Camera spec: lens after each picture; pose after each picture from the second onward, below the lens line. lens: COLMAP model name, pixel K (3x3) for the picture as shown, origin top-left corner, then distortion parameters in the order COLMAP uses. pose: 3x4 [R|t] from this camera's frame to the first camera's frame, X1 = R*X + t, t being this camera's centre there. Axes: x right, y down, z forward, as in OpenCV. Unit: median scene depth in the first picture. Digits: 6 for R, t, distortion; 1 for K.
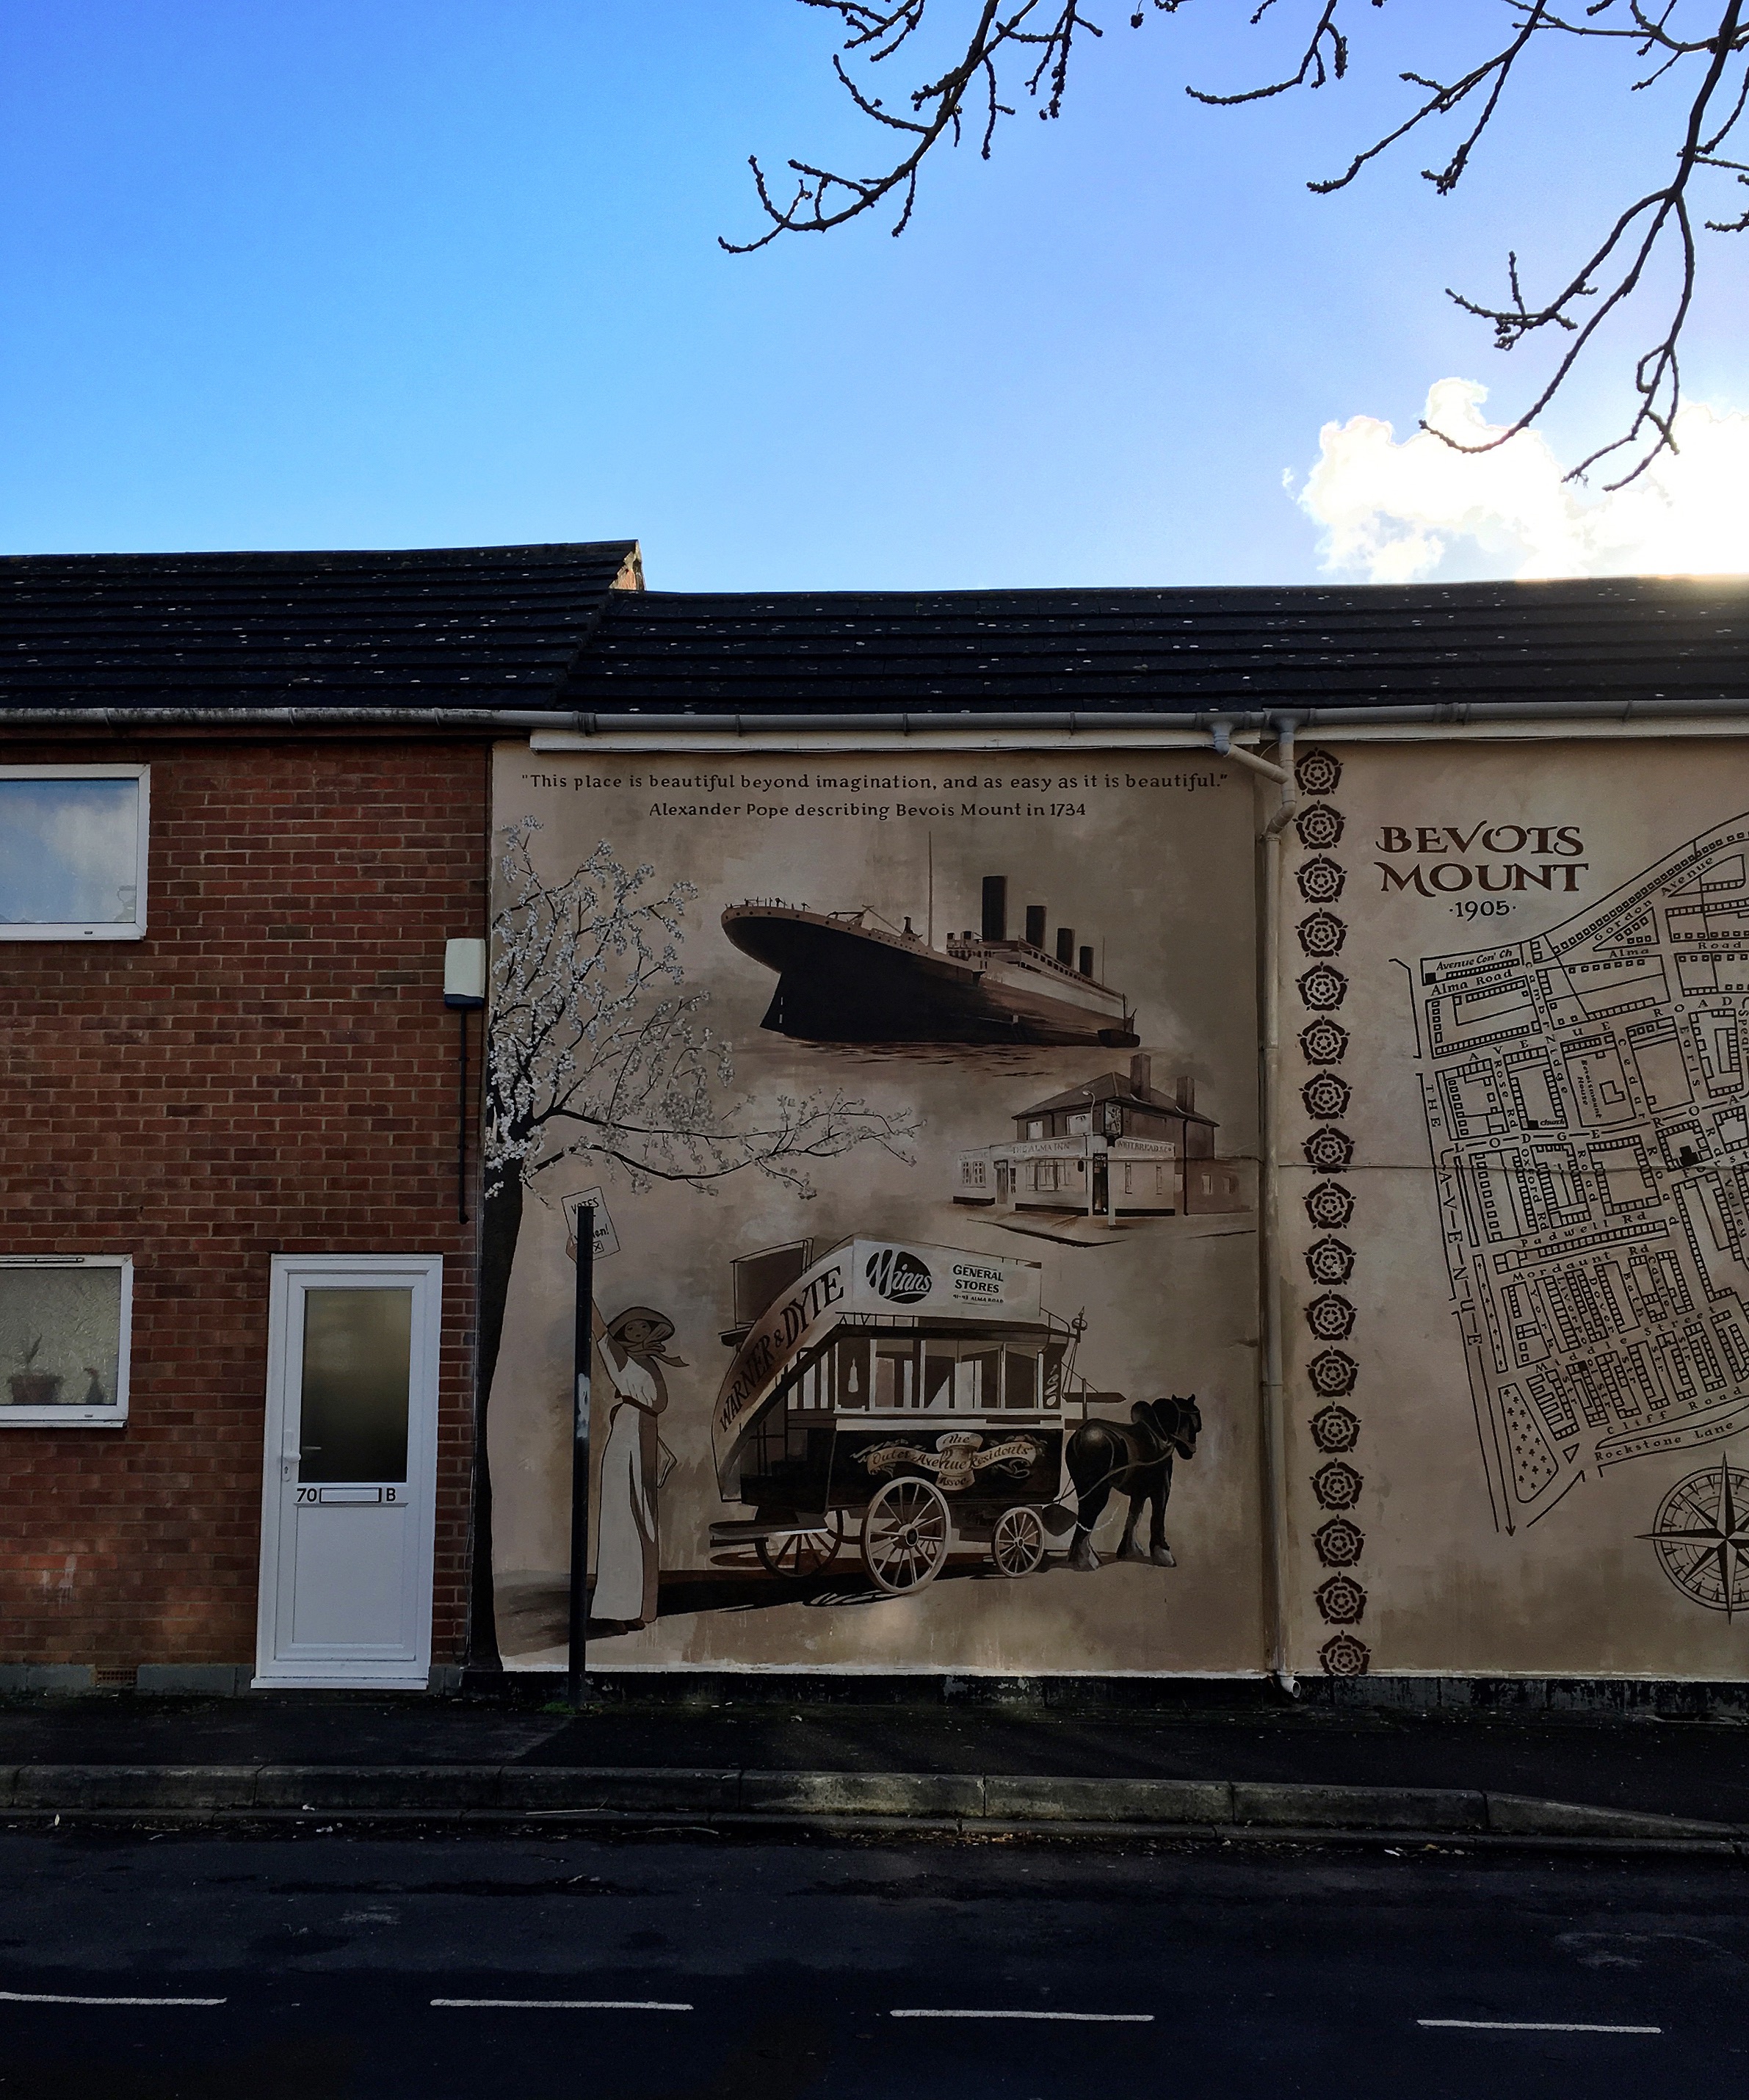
lens RADIAL K [[1887.8, 0, 910.8], [0, 1887.8, 1181.7], [0, 0, 1]] dist [0.052530, -0.010375]
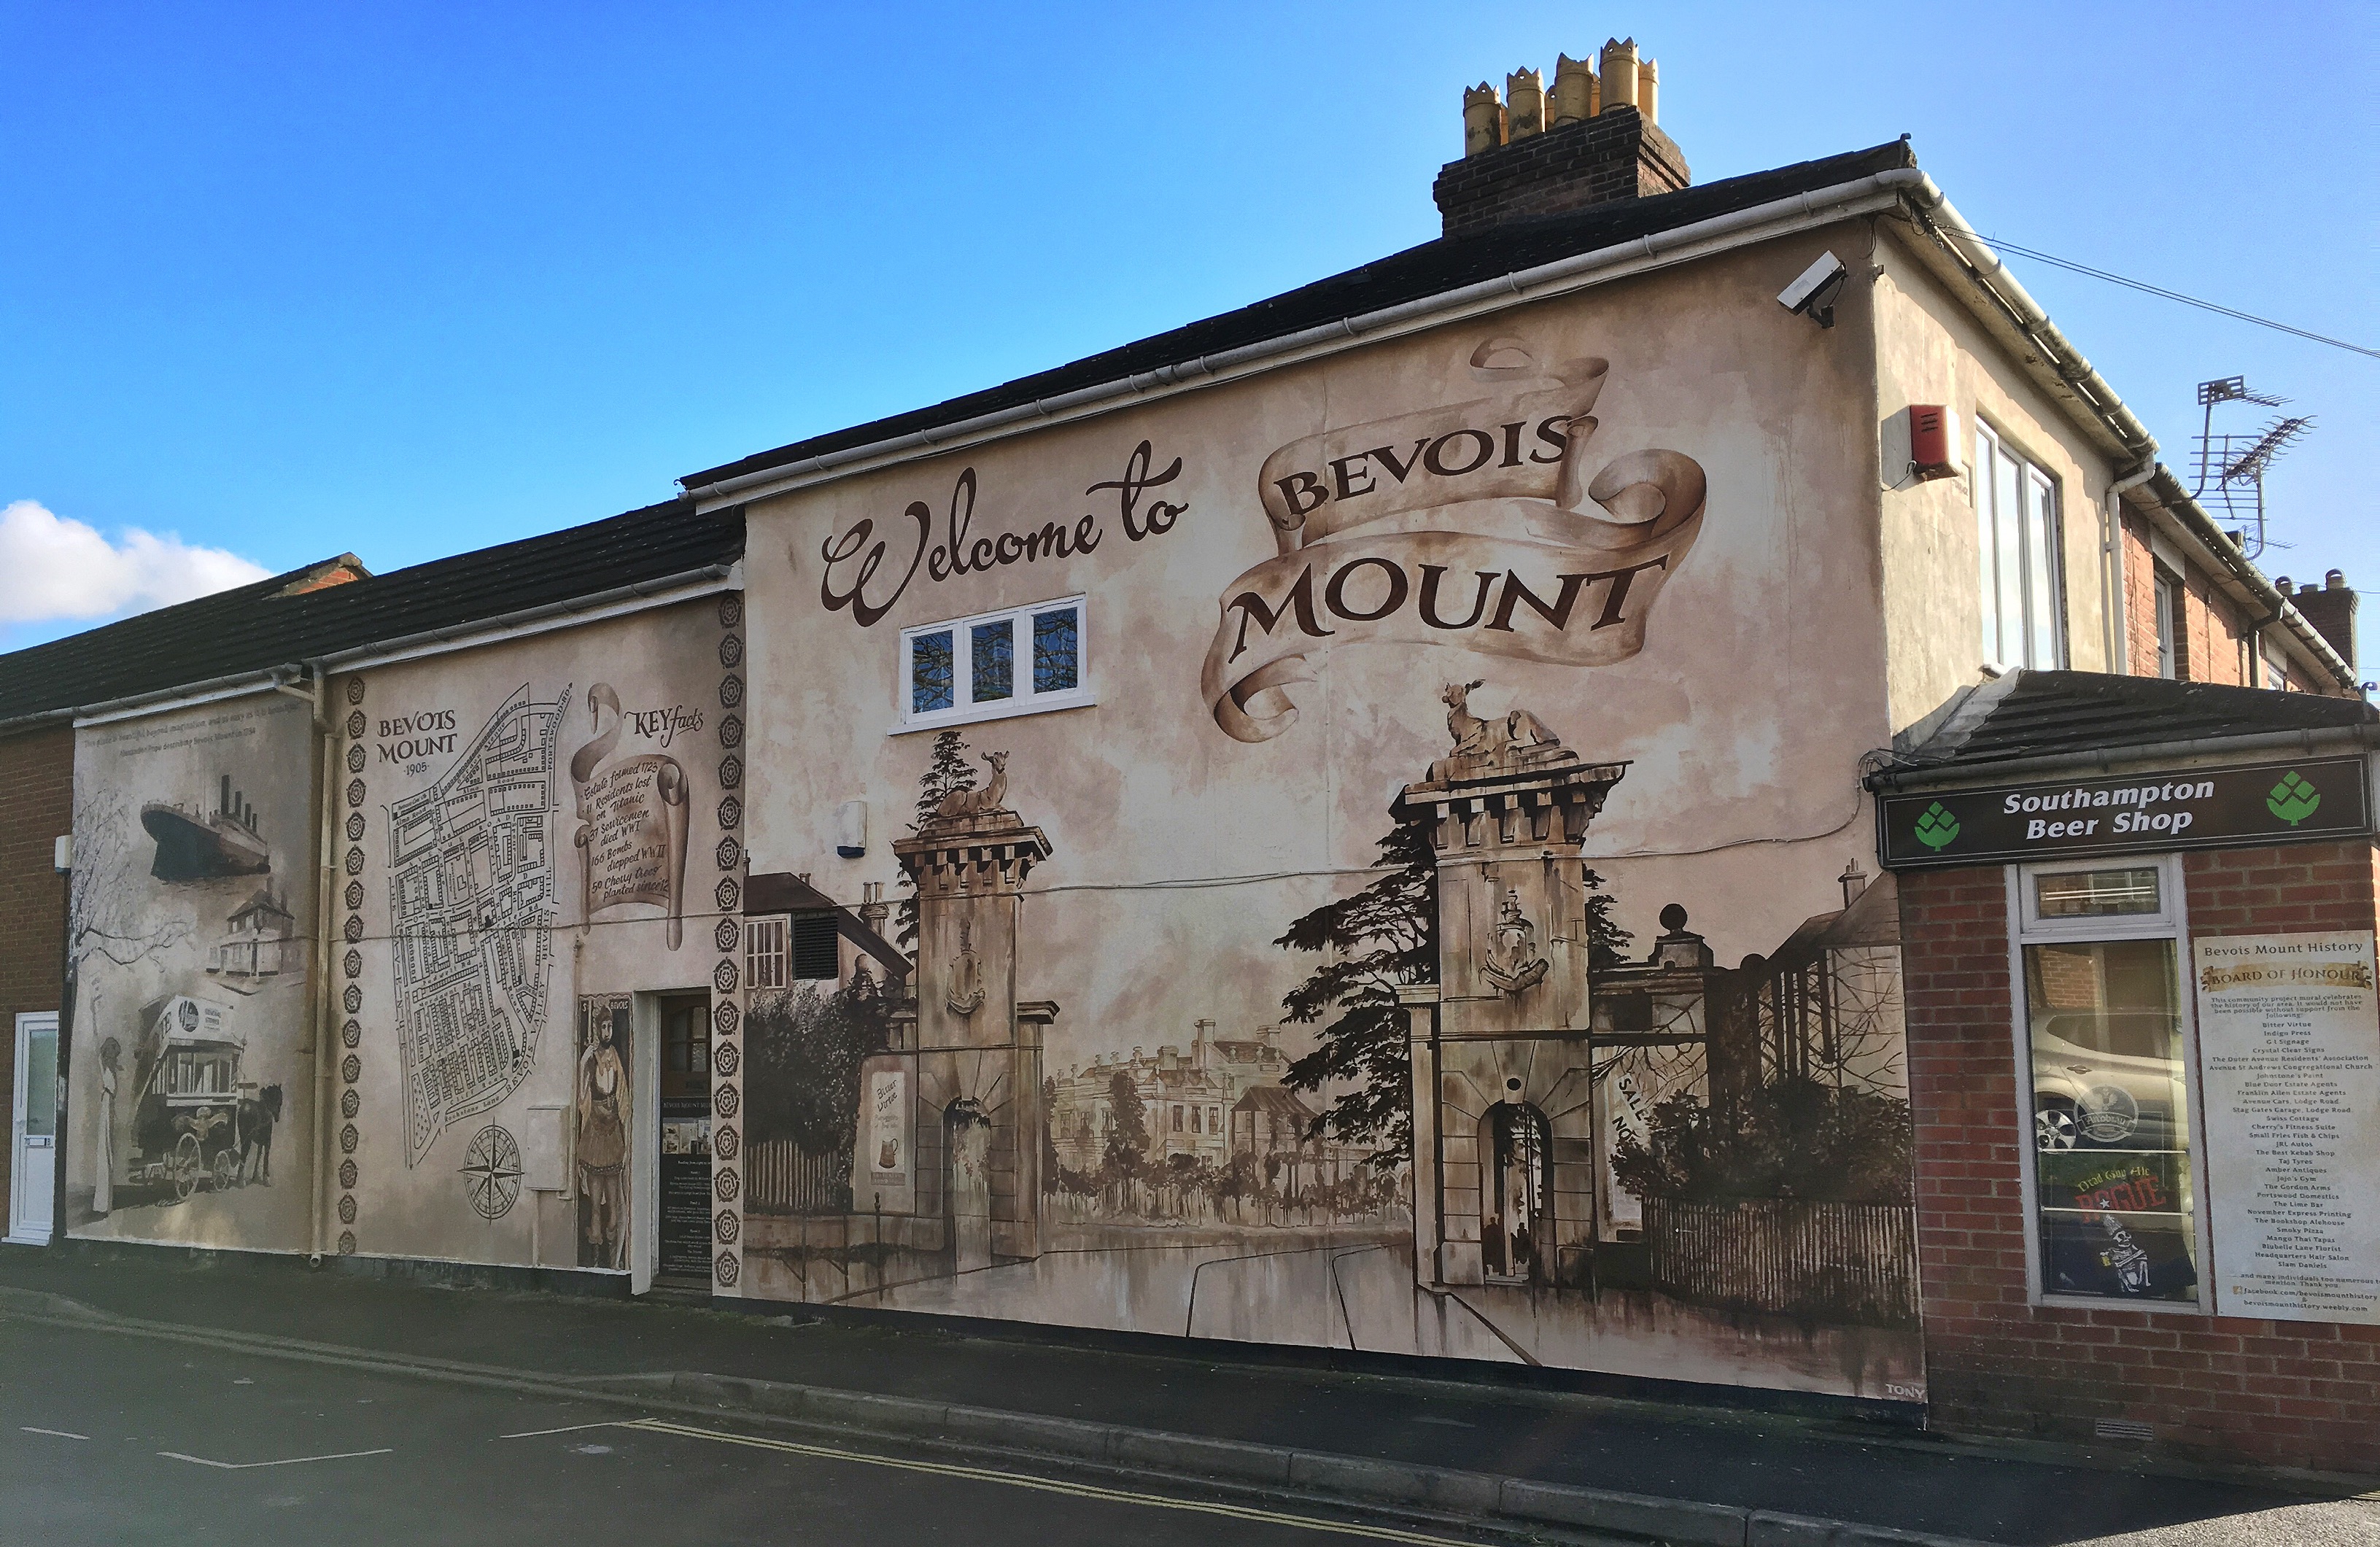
lens RADIAL K [[2036.8, 0, 1189.6], [0, 2036.8, 889.8], [0, 0, 1]] dist [0.044975, -0.002179]
pose [[0.834360, -0.060775, -0.547860, 1.778900], [0.063971, 0.997864, -0.013271, 0.018605], [0.547496, -0.023975, 0.836465, -0.060859]]
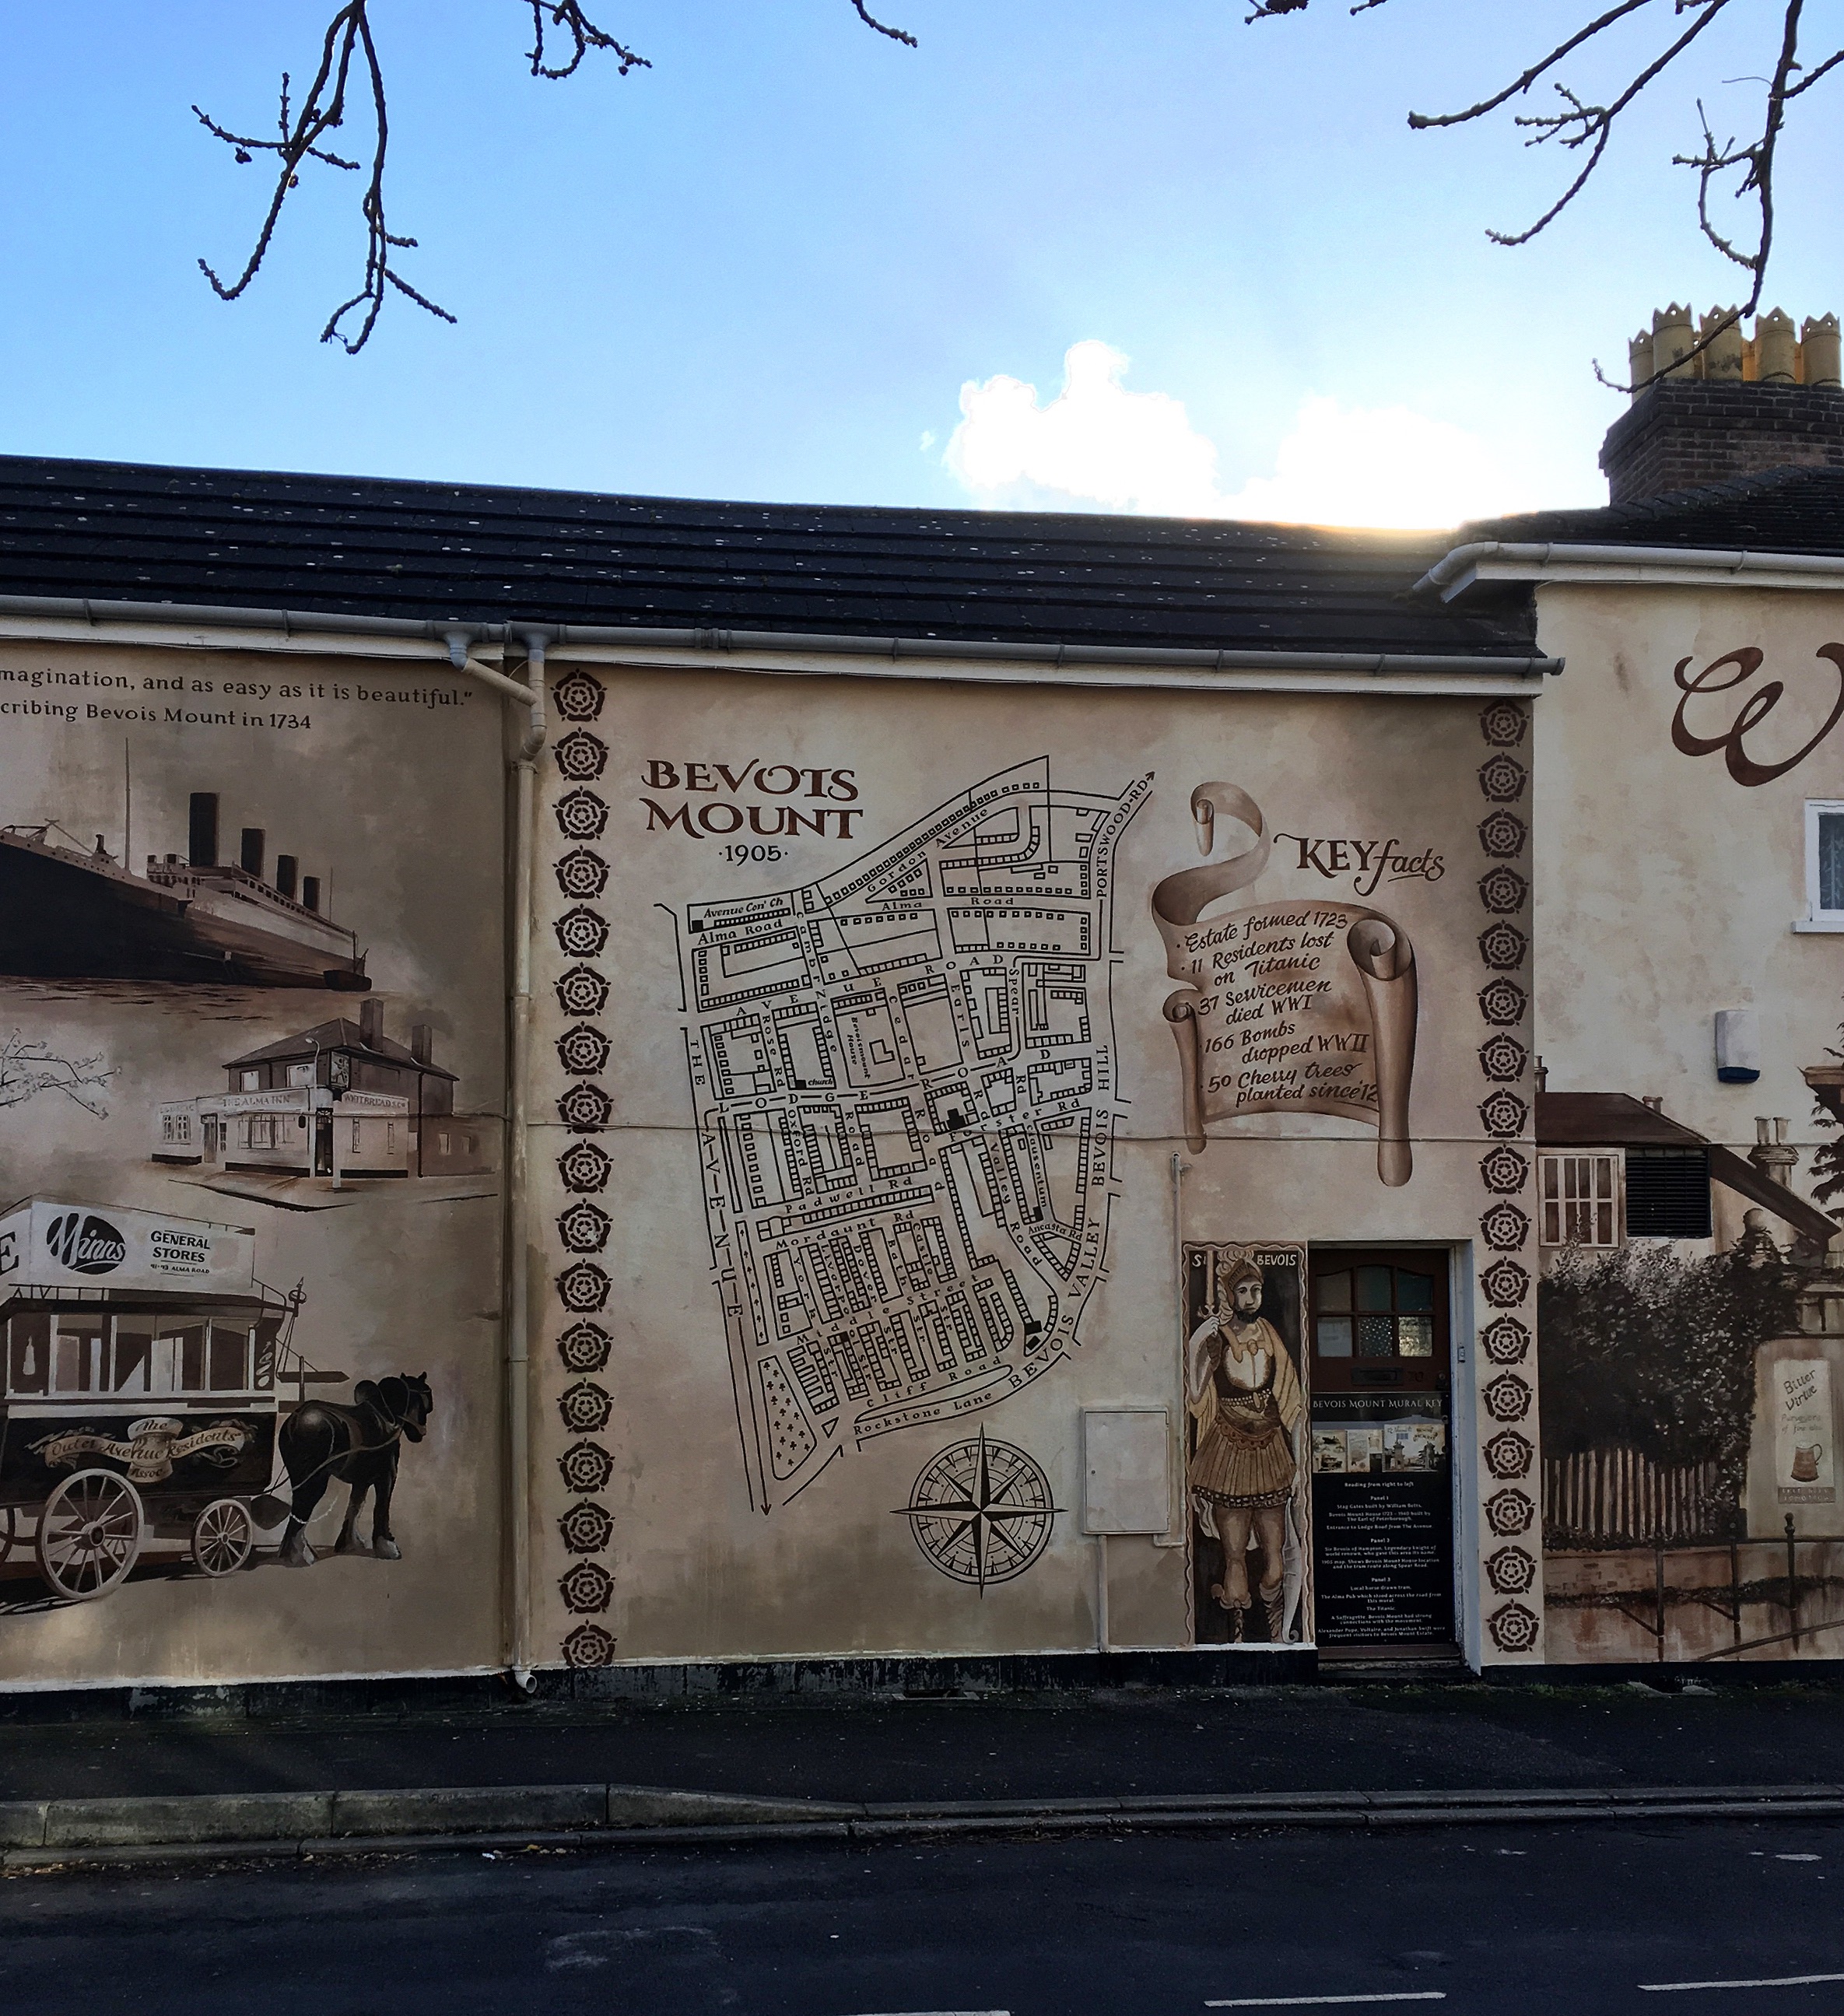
lens RADIAL K [[1992.5, 0, 894.7], [0, 1992.5, 1234.7], [0, 0, 1]] dist [0.057613, -0.017796]
pose [[0.984594, 0.001740, 0.174847, 0.201687], [-0.008839, 0.999167, 0.039832, 0.005063], [-0.174632, -0.040764, 0.983790, 0.007608]]
